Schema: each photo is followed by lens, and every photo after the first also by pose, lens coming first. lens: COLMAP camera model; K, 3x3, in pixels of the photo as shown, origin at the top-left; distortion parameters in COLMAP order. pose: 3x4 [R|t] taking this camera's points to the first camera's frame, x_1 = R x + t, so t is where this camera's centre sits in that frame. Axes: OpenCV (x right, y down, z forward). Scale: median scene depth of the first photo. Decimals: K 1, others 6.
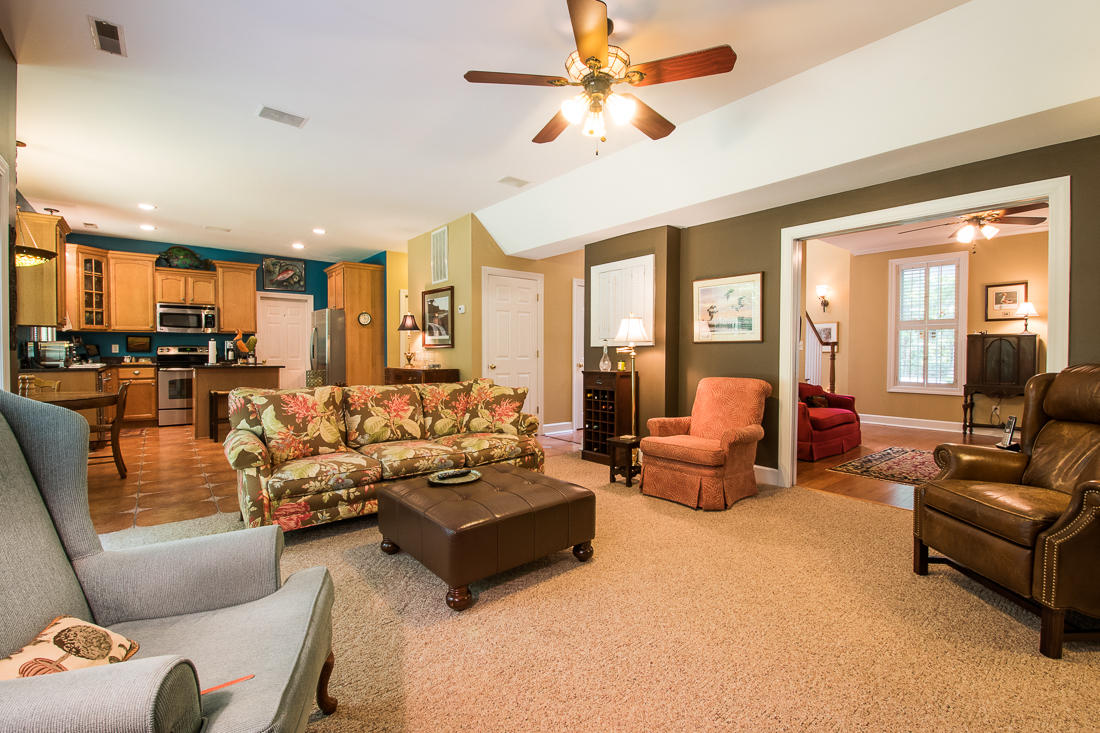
lens RADIAL K [[452.3, 0, 550.0], [0, 452.3, 366.5], [0, 0, 1]] dist [-0.033190, -0.000272]
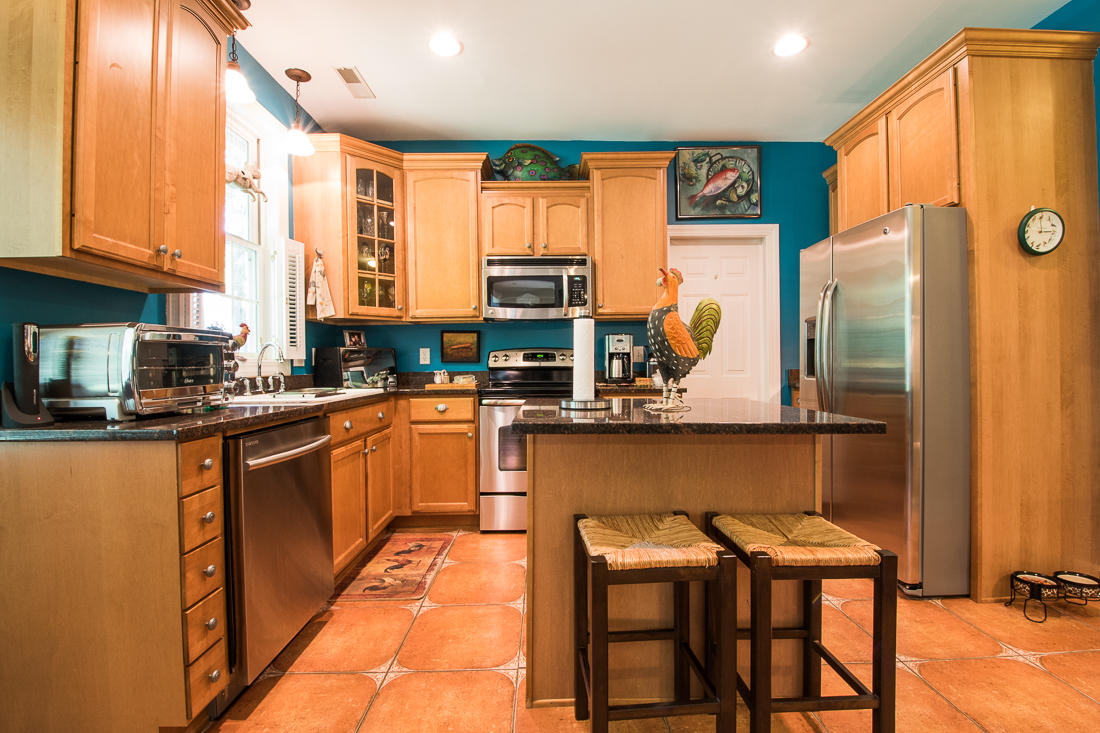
lens RADIAL K [[476.2, 0, 550.0], [0, 476.2, 366.5], [0, 0, 1]] dist [0.000071, 0.000012]
pose [[0.756732, -0.006521, -0.653692, -0.494846], [-0.005672, 0.999847, -0.016541, -0.019707], [0.653700, 0.016224, 0.756580, 0.645499]]
